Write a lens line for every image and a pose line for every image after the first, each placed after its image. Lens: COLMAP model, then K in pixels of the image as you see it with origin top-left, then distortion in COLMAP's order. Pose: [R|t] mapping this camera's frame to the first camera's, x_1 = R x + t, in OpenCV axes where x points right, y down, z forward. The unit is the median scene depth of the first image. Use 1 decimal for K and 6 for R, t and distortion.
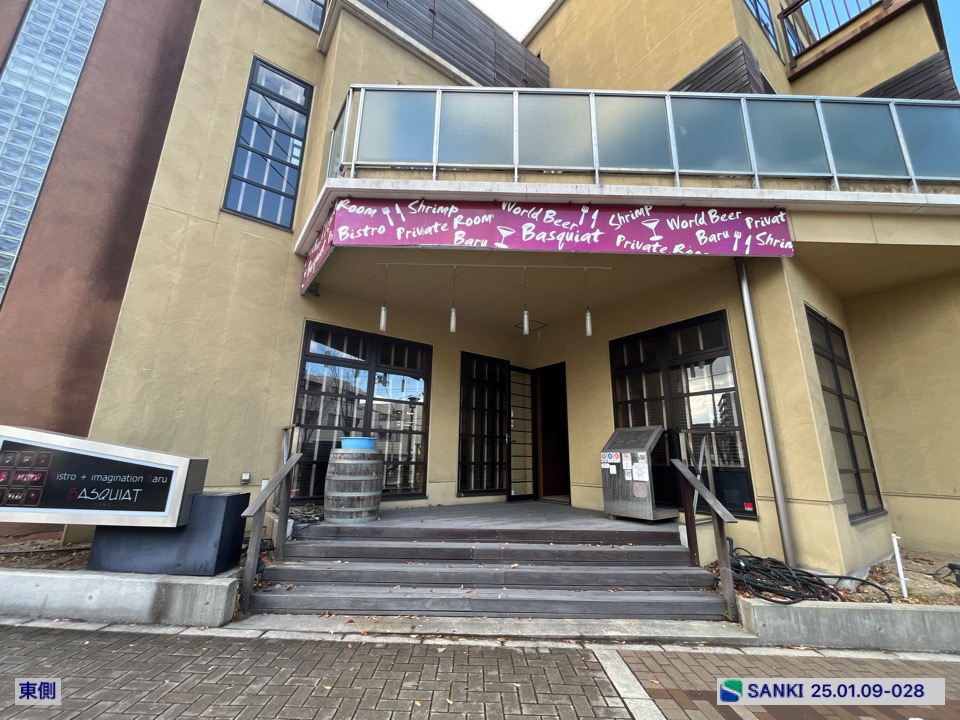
lens RADIAL K [[385.3, 0, 479.4], [0, 385.3, 361.8], [0, 0, 1]] dist [-0.001663, -0.000619]
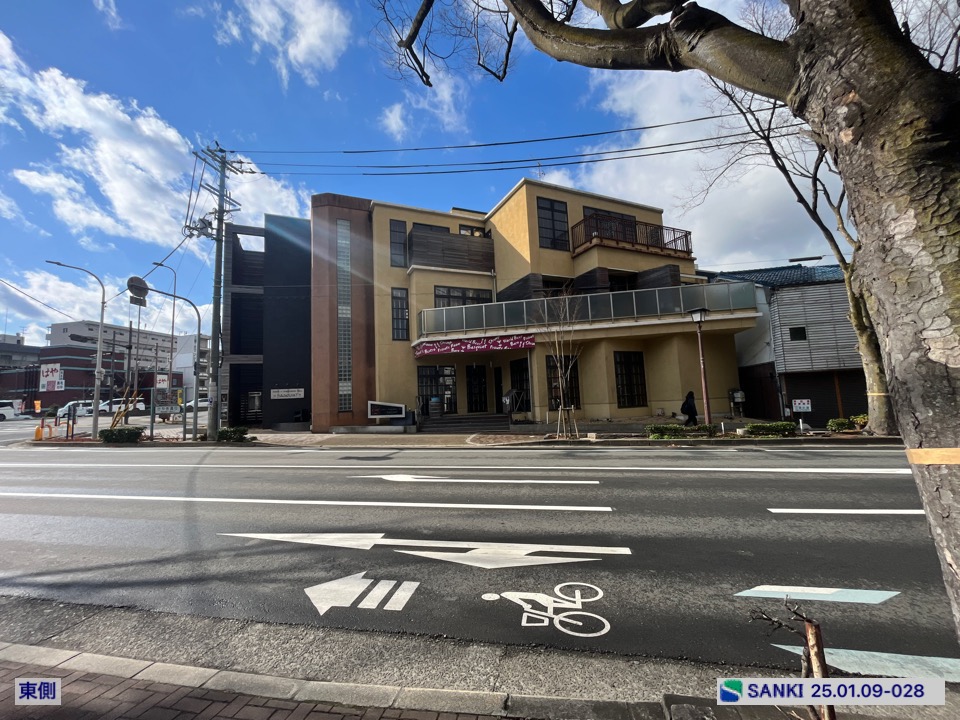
lens RADIAL K [[385.3, 0, 479.0], [0, 385.3, 362.2], [0, 0, 1]] dist [-0.001663, -0.000619]
pose [[0.979116, -0.079964, -0.186914, 0.968593], [0.107178, 0.984285, 0.140341, -0.726952], [0.172755, -0.157444, 0.972300, -2.939716]]
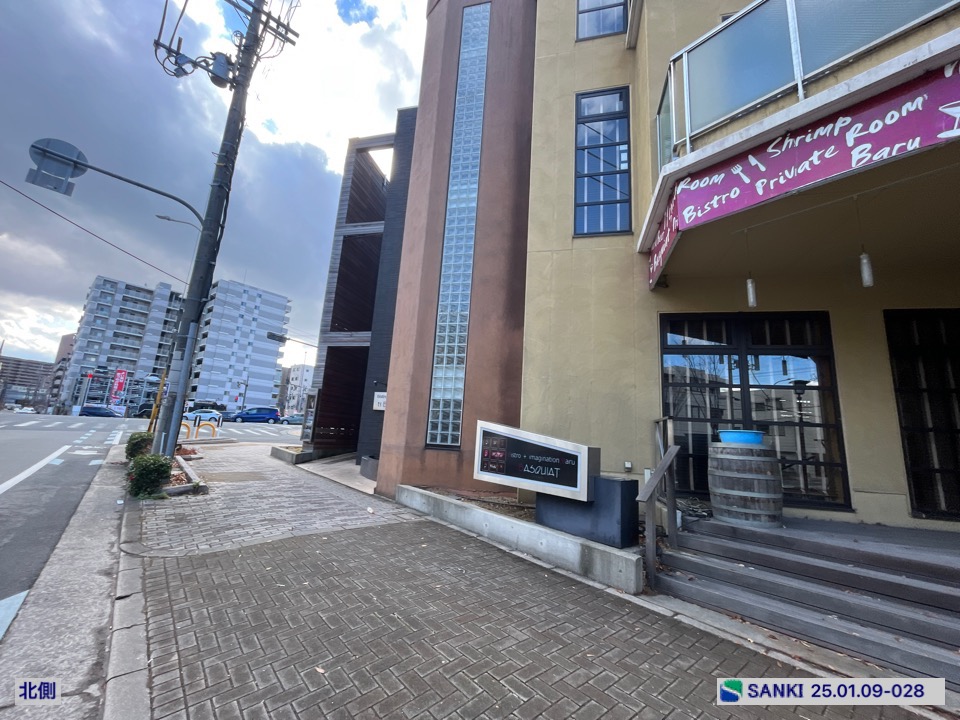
lens RADIAL K [[385.3, 0, 479.3], [0, 385.3, 362.6], [0, 0, 1]] dist [-0.001663, -0.000619]
pose [[0.656578, -0.120442, -0.744579, -0.031545], [0.135617, 0.989932, -0.040541, -0.006316], [0.741966, -0.074359, 0.666302, -0.034668]]
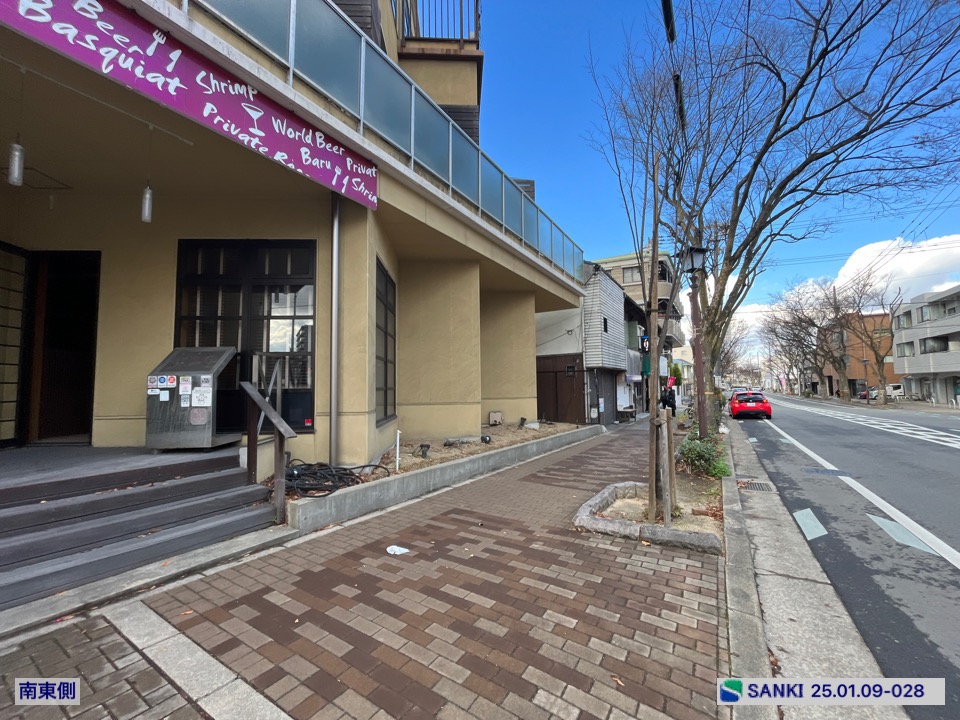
lens RADIAL K [[385.3, 0, 479.8], [0, 385.3, 361.1], [0, 0, 1]] dist [-0.001663, -0.000619]
pose [[0.539732, 0.031988, 0.841229, 0.020249], [-0.186805, 0.978916, 0.082631, 0.016381], [-0.820849, -0.201744, 0.534327, 0.027080]]
